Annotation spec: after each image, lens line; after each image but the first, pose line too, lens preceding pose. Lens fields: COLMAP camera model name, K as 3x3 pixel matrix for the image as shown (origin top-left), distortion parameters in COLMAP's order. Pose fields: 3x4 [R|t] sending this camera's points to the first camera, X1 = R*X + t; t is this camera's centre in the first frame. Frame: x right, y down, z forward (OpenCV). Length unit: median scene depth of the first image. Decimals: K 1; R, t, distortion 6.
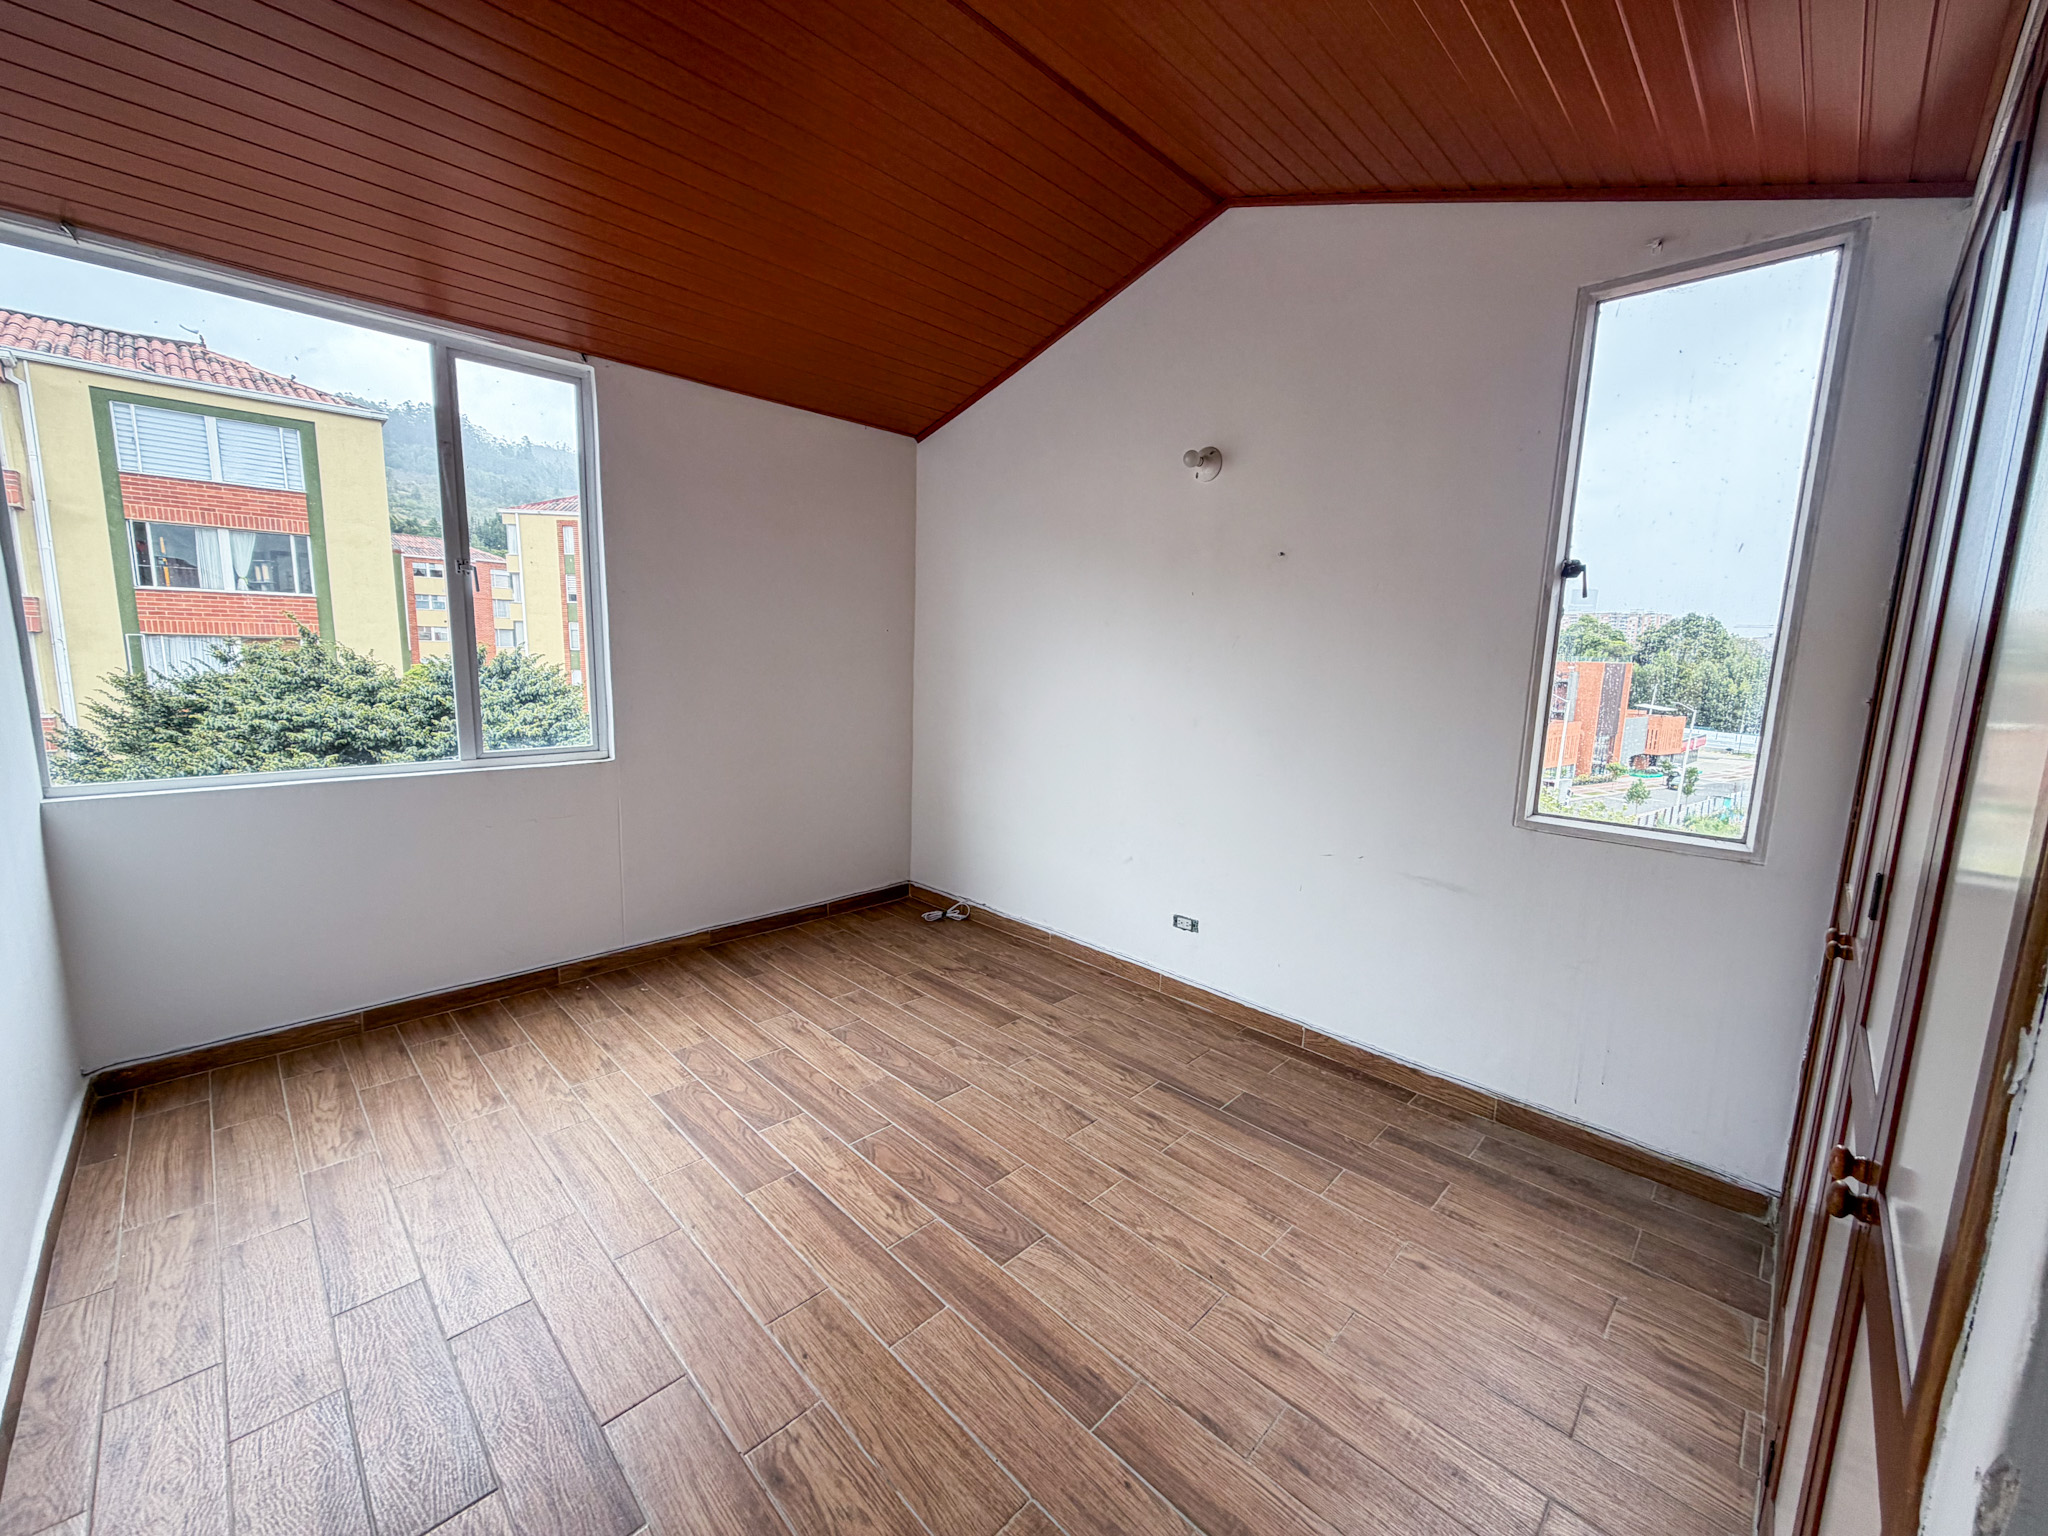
lens RADIAL K [[812.5, 0, 1019.0], [0, 812.5, 770.9], [0, 0, 1]] dist [-0.002012, 0.000682]
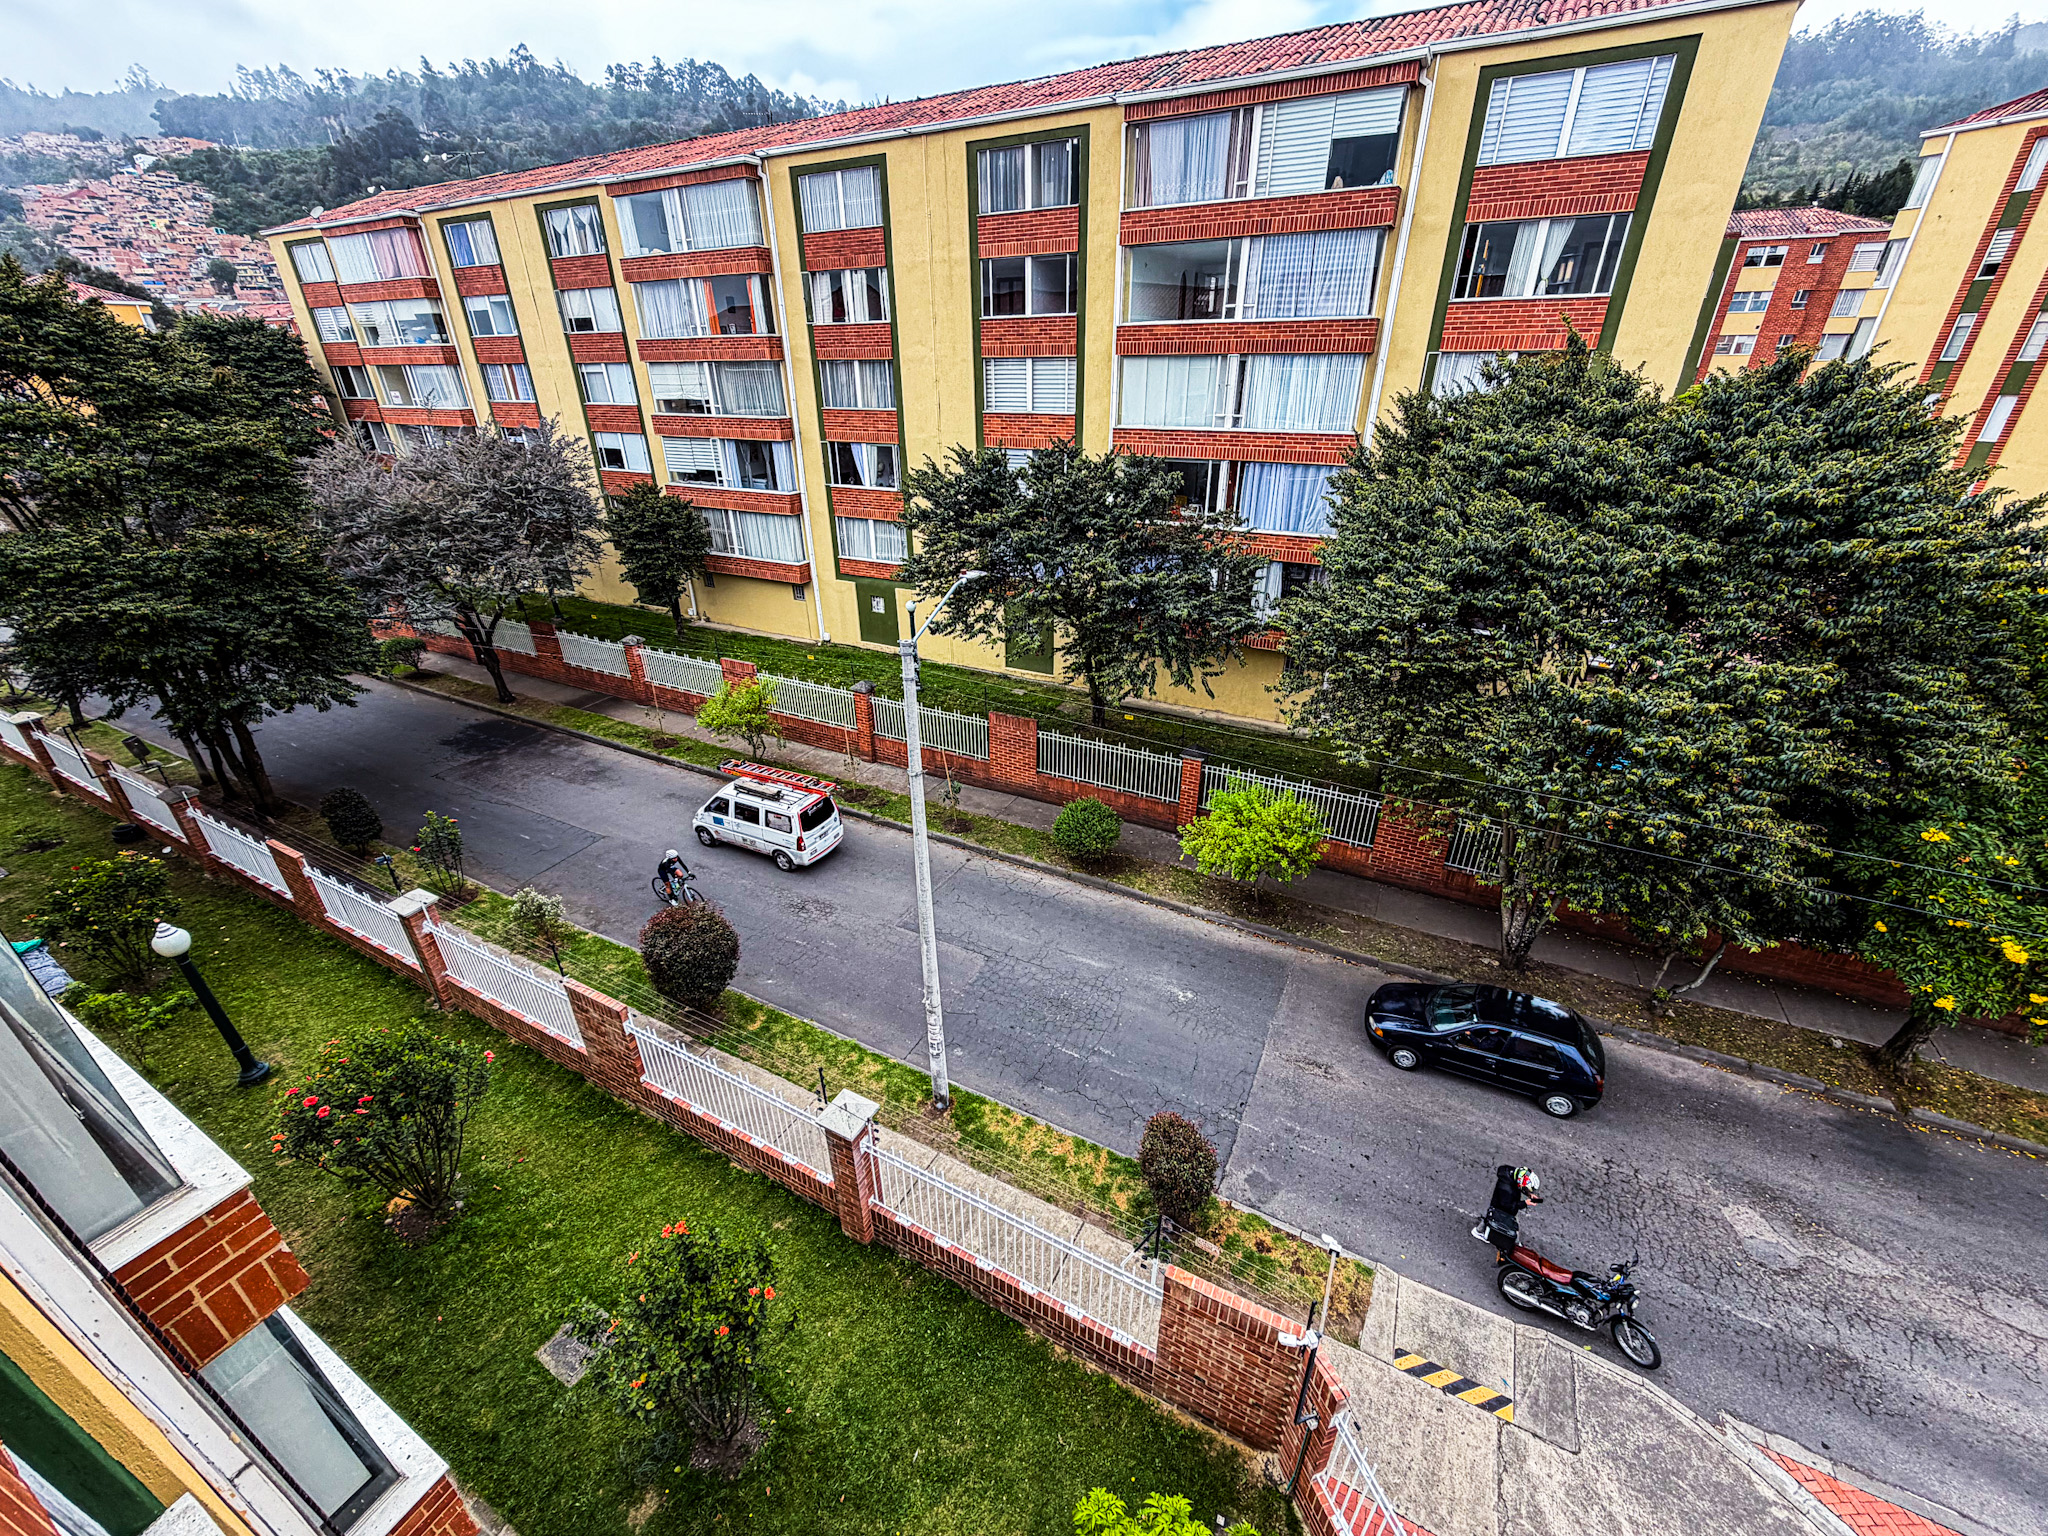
lens RADIAL K [[812.5, 0, 1019.0], [0, 812.5, 770.9], [0, 0, 1]] dist [-0.002012, 0.000682]
pose [[0.284260, 0.409601, -0.866847, -0.328094], [-0.122303, 0.912250, 0.390949, -0.056624], [0.950914, -0.005114, 0.309412, 0.465996]]
